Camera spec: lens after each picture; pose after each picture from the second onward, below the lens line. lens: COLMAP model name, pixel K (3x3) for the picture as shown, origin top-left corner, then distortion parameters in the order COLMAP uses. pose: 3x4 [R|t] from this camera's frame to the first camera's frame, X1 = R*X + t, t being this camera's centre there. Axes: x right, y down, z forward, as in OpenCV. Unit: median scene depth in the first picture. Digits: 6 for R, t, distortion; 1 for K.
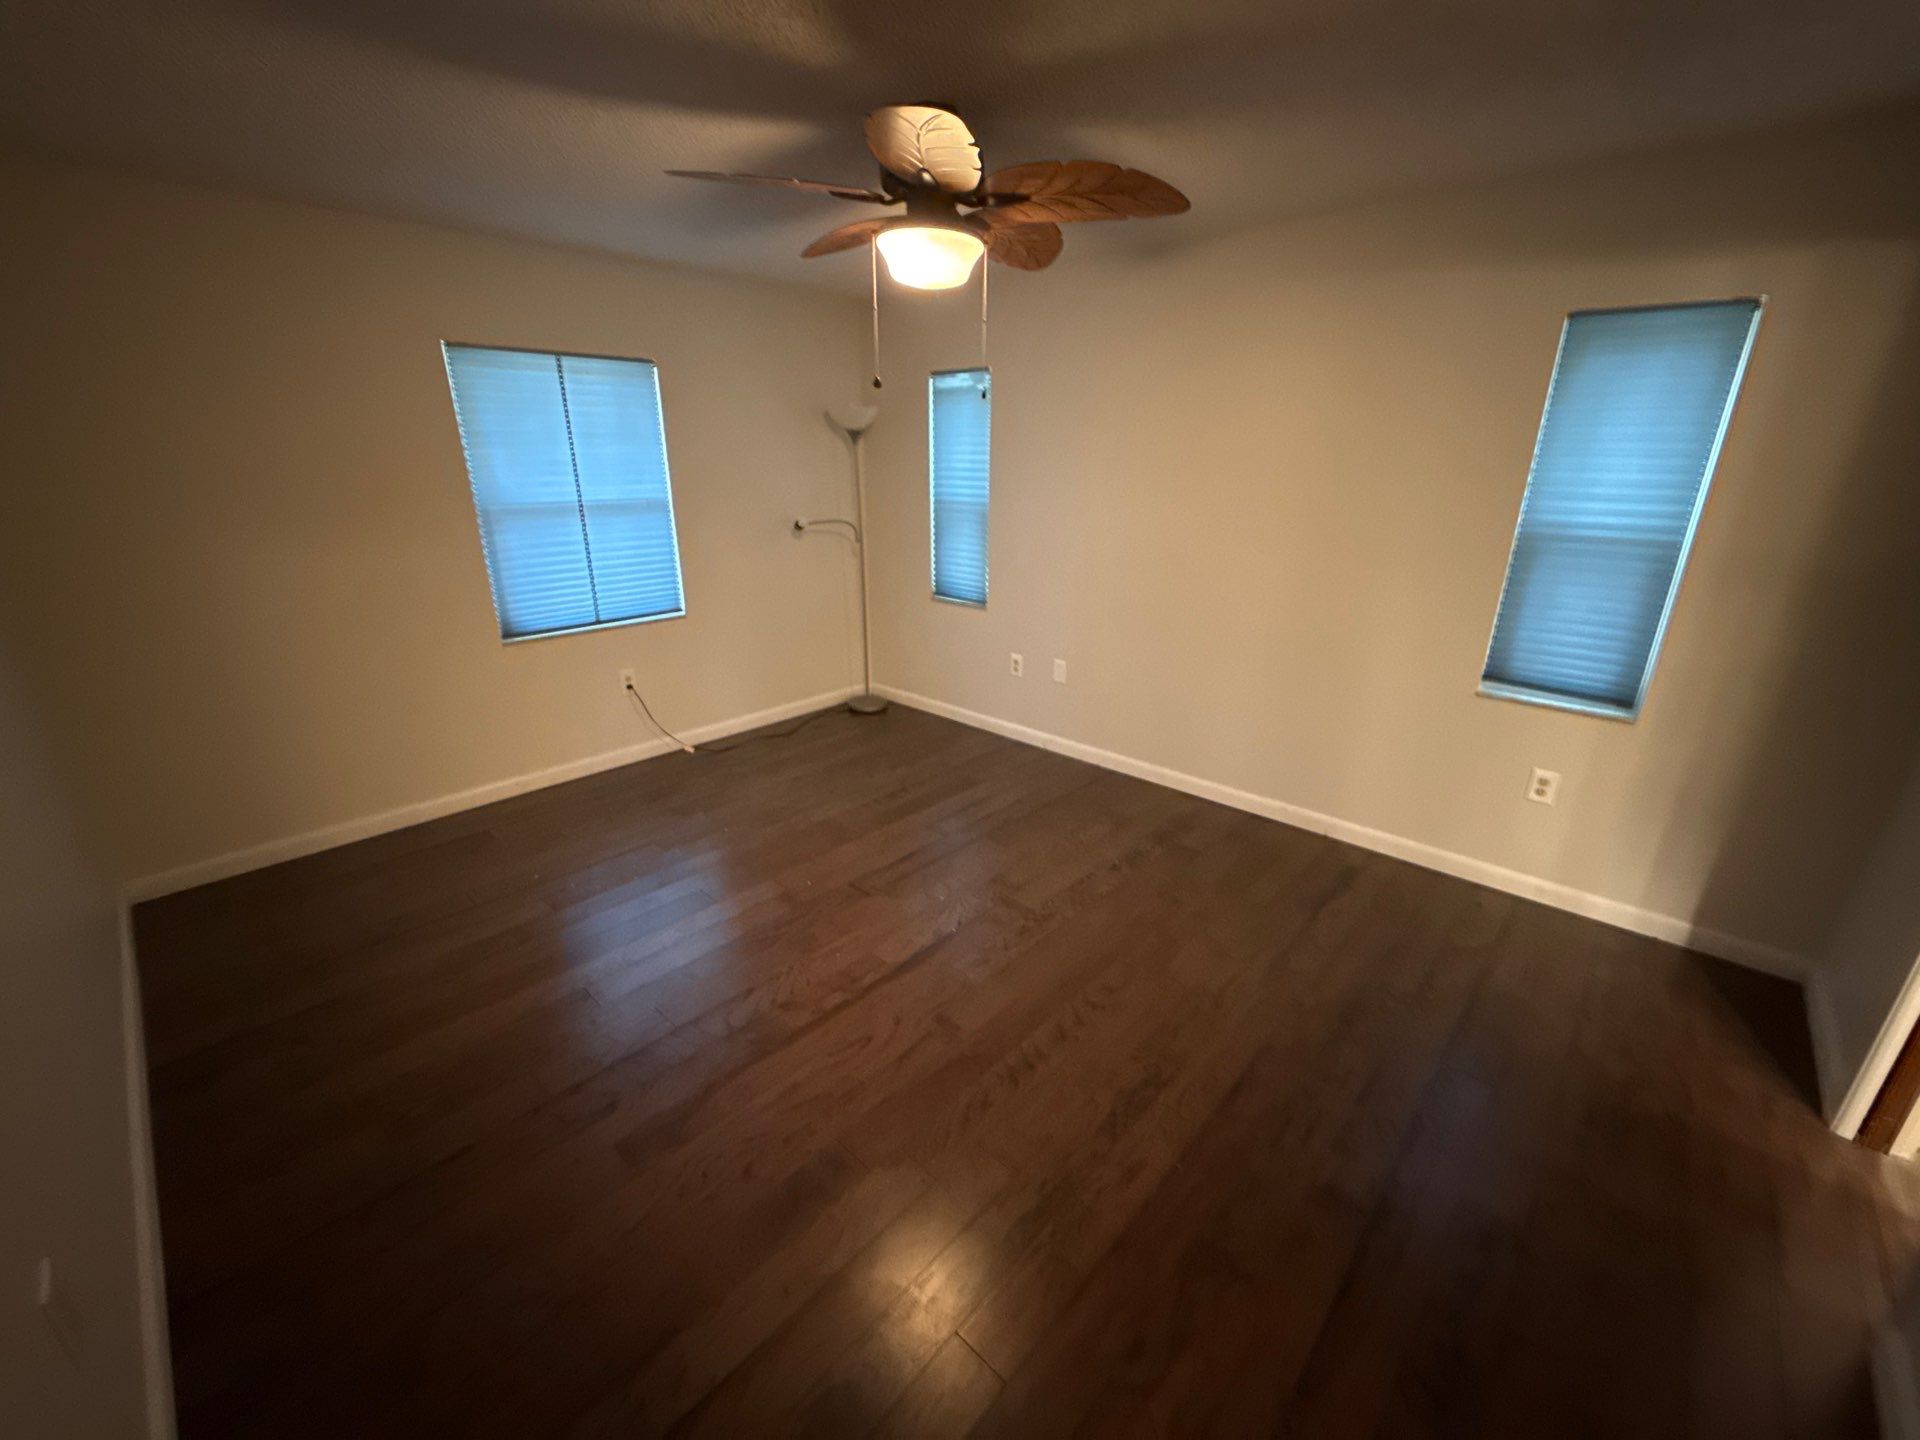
lens RADIAL K [[768.4, 0, 952.3], [0, 768.4, 720.8], [0, 0, 1]] dist [0.002513, 0.000077]
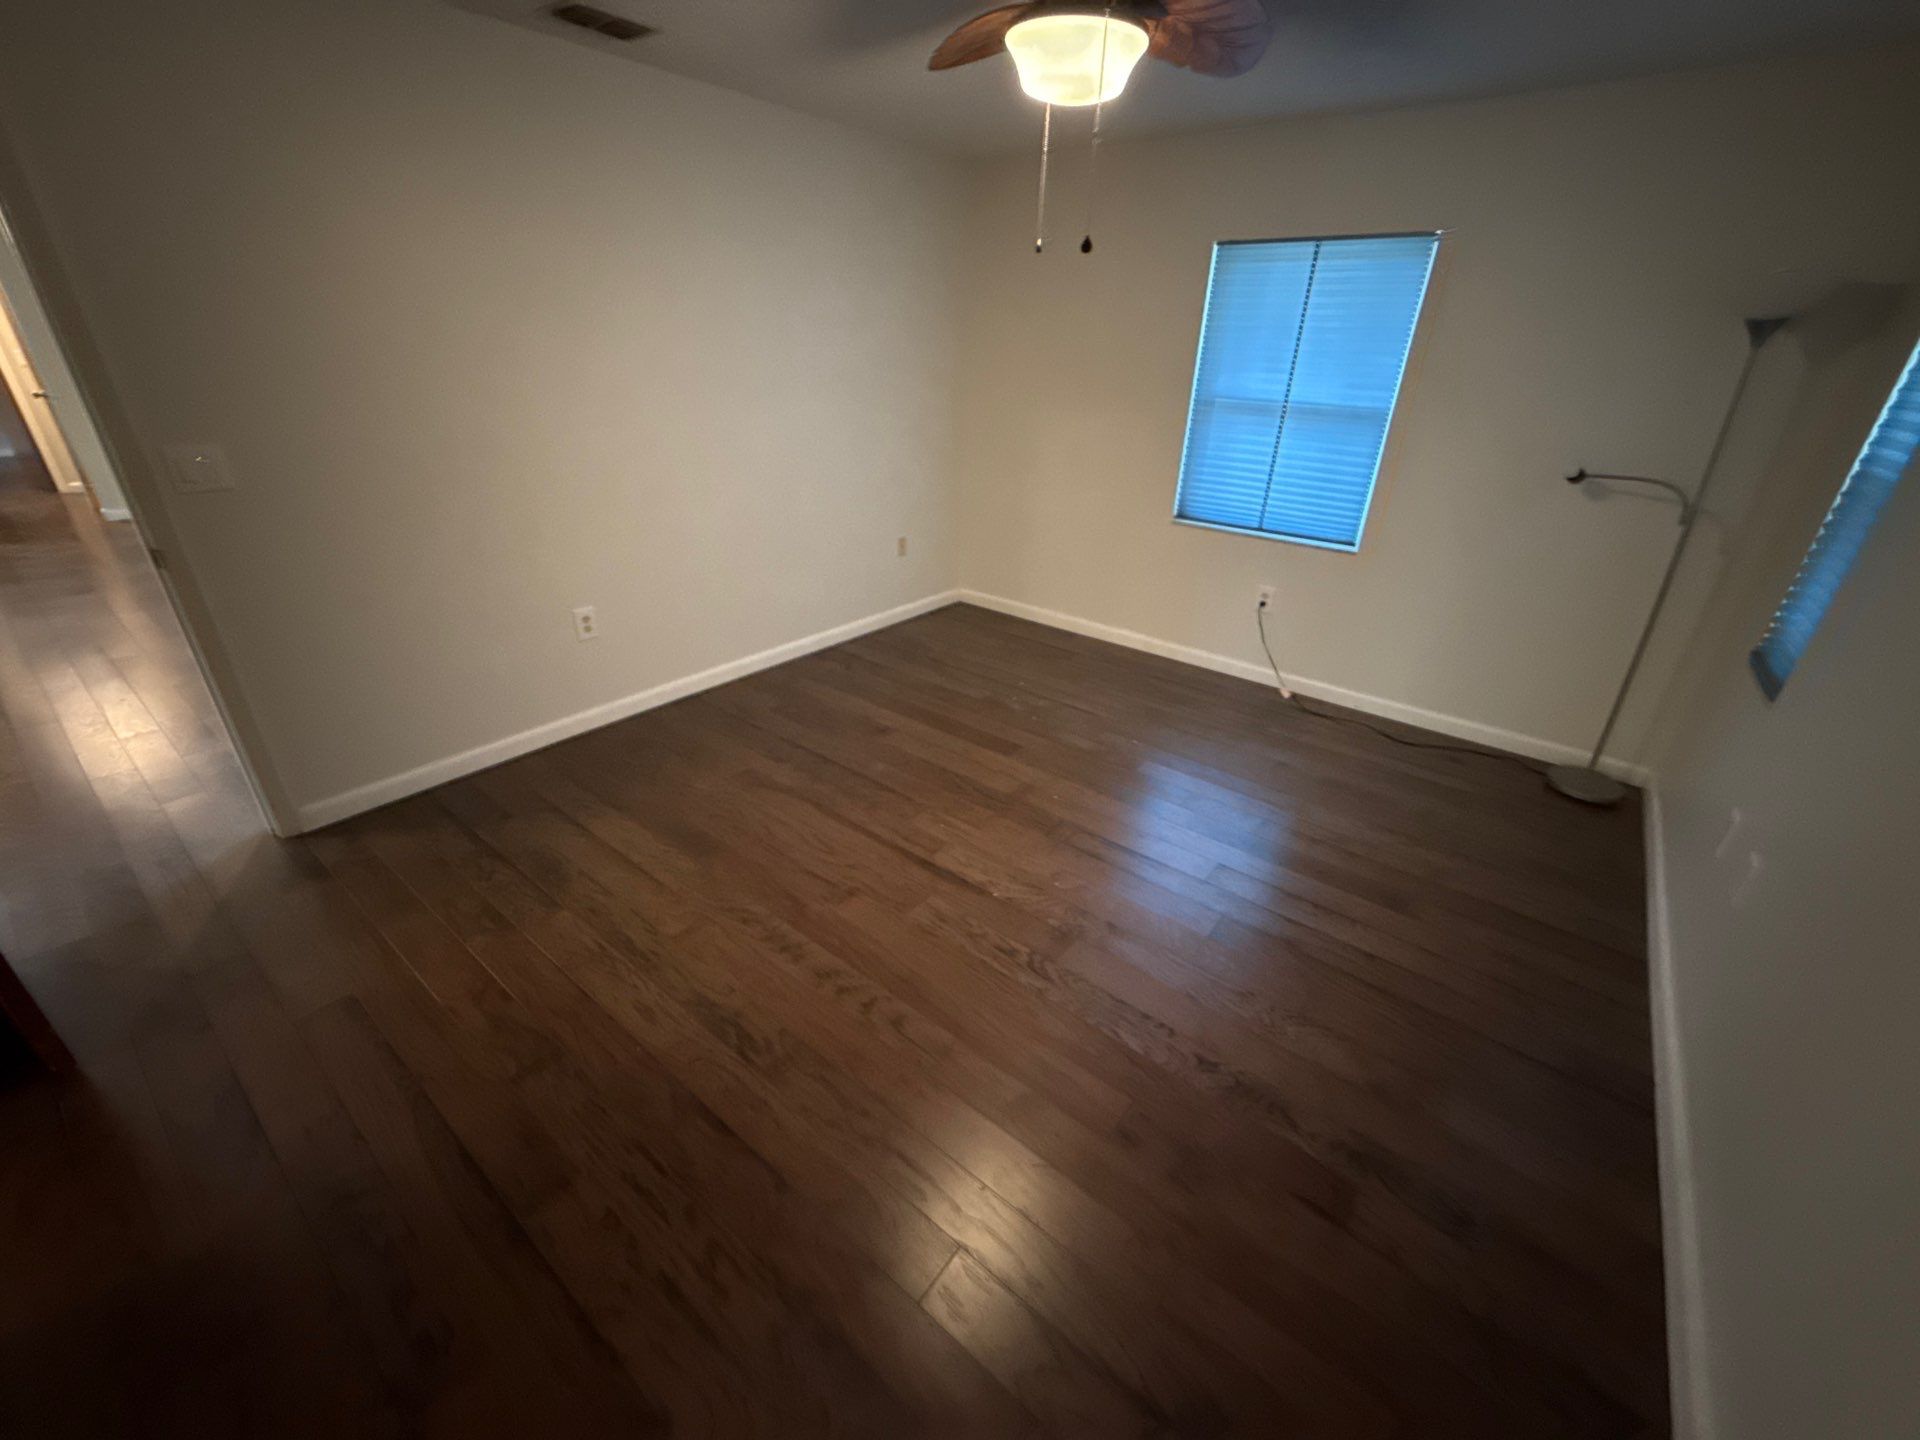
lens RADIAL K [[768.4, 0, 952.3], [0, 768.4, 717.6], [0, 0, 1]] dist [0.002513, 0.000077]
pose [[0.079037, 0.437063, -0.895952, 0.528603], [-0.359703, 0.850718, 0.383266, -0.169574], [0.929713, 0.291984, 0.224451, 0.516803]]
